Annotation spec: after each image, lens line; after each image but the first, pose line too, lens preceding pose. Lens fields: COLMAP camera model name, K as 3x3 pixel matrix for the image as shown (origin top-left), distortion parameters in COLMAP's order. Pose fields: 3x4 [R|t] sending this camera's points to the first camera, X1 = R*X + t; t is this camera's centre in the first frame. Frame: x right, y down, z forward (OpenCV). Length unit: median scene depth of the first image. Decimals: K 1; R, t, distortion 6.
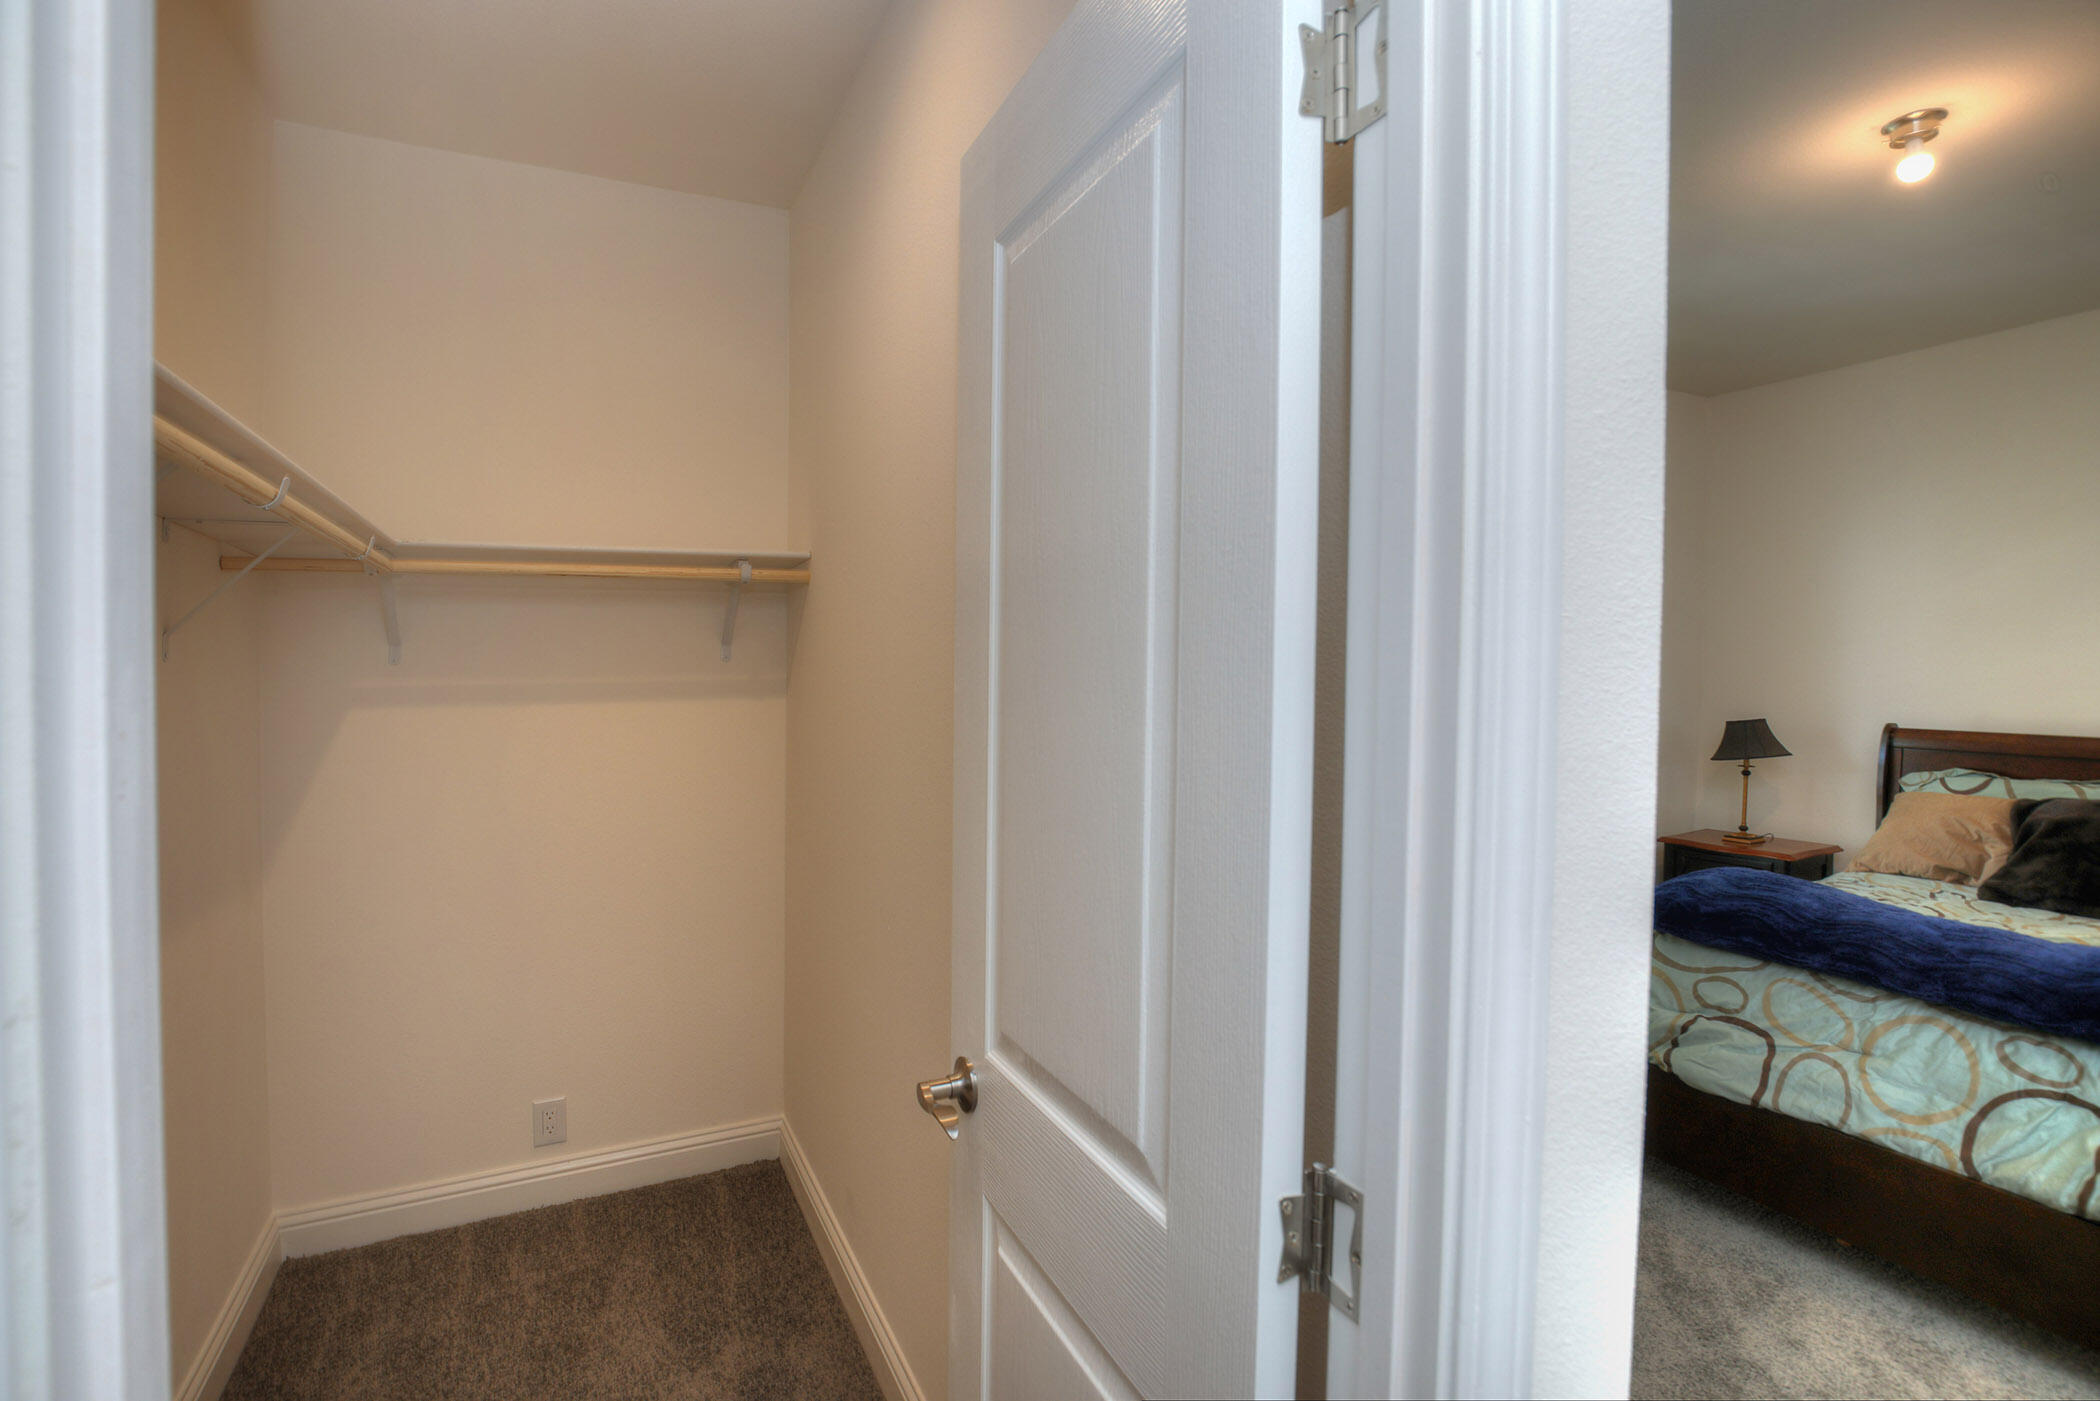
lens RADIAL K [[974.4, 0, 1038.8], [0, 974.4, 697.3], [0, 0, 1]] dist [-0.035468, 0.006657]
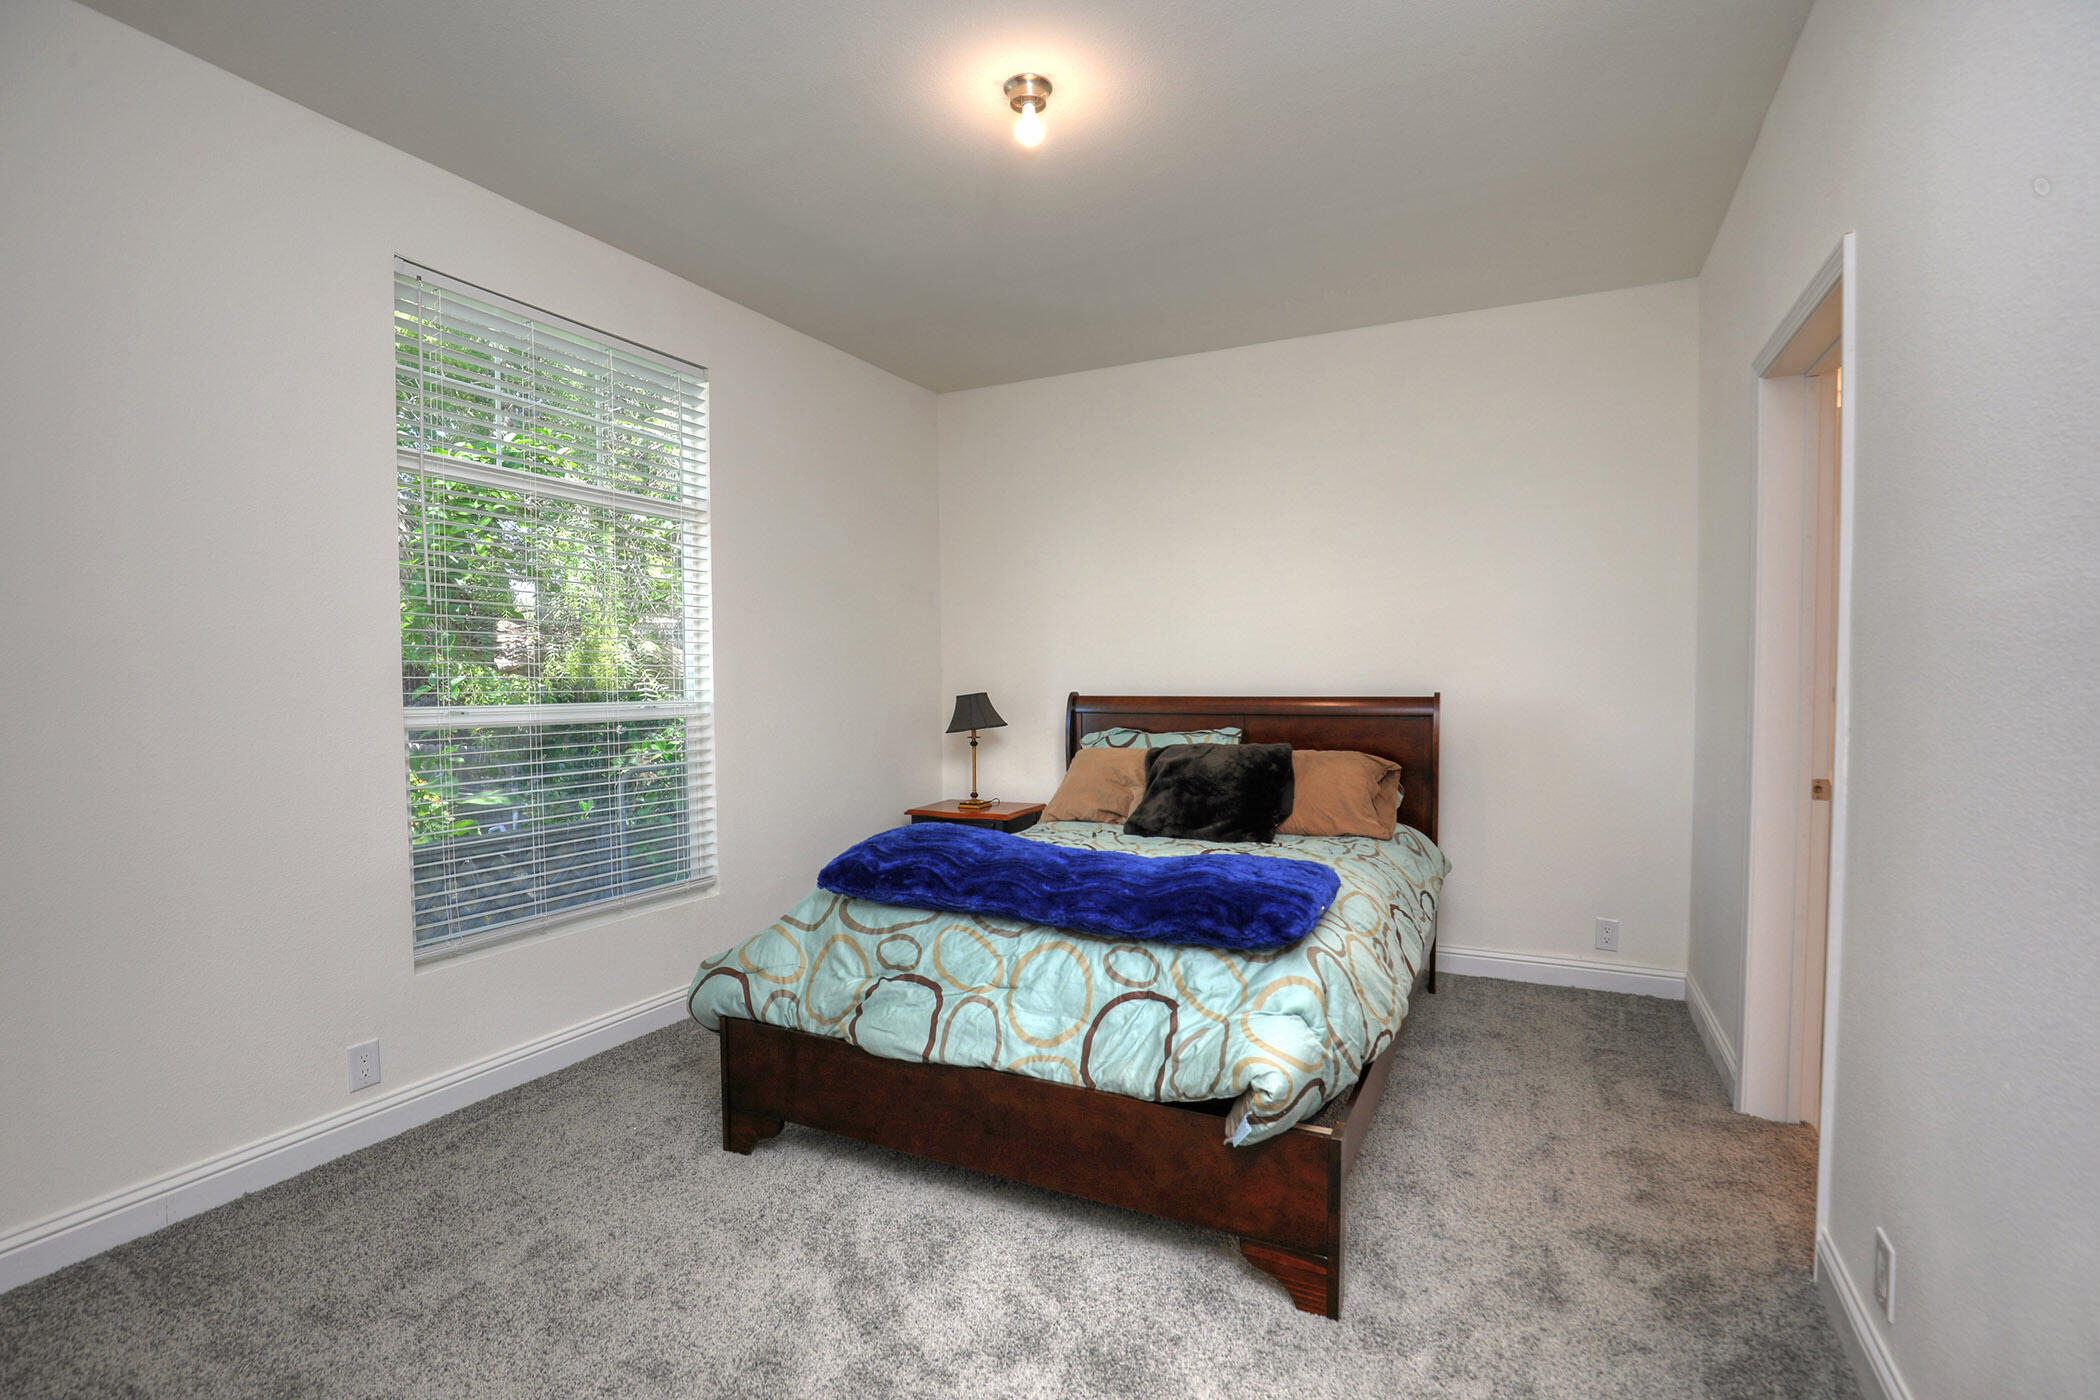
lens RADIAL K [[974.4, 0, 1048.7], [0, 974.4, 698.0], [0, 0, 1]] dist [-0.035468, 0.006657]
pose [[0.794711, -0.015314, 0.606794, 0.258774], [0.023649, 0.999704, -0.005743, 0.067844], [-0.606527, 0.018914, 0.794838, 0.133621]]
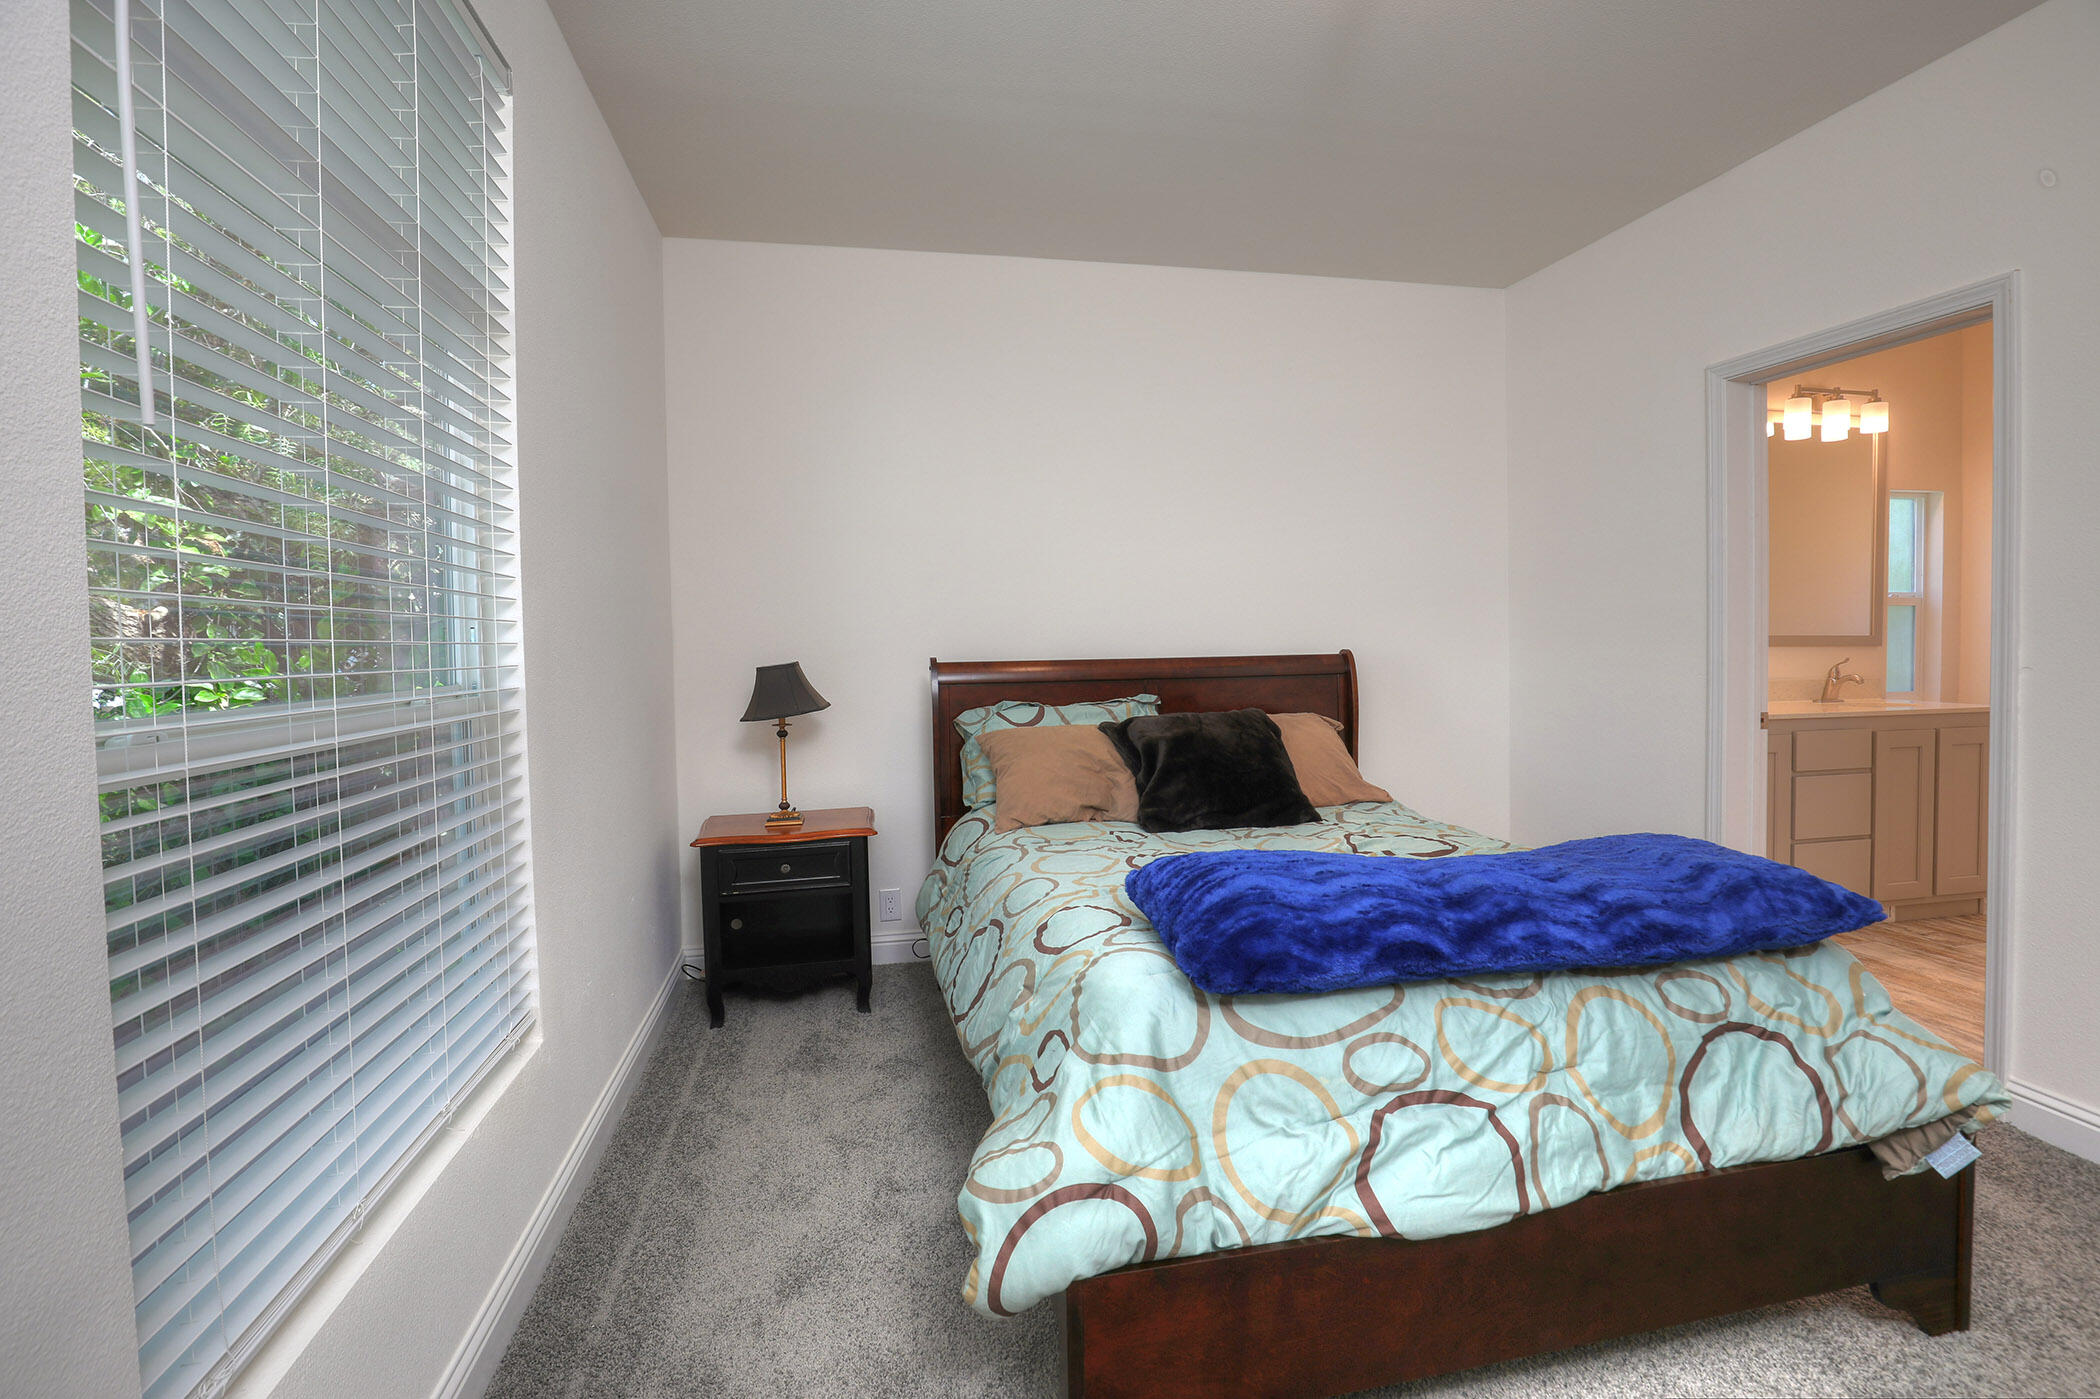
lens RADIAL K [[974.4, 0, 1050.3], [0, 974.4, 683.2], [0, 0, 1]] dist [-0.035468, 0.006657]
pose [[0.254555, -0.048658, 0.965833, 0.079358], [0.049326, 0.998087, 0.037283, 0.037015], [-0.965799, 0.038150, 0.256468, 1.114821]]
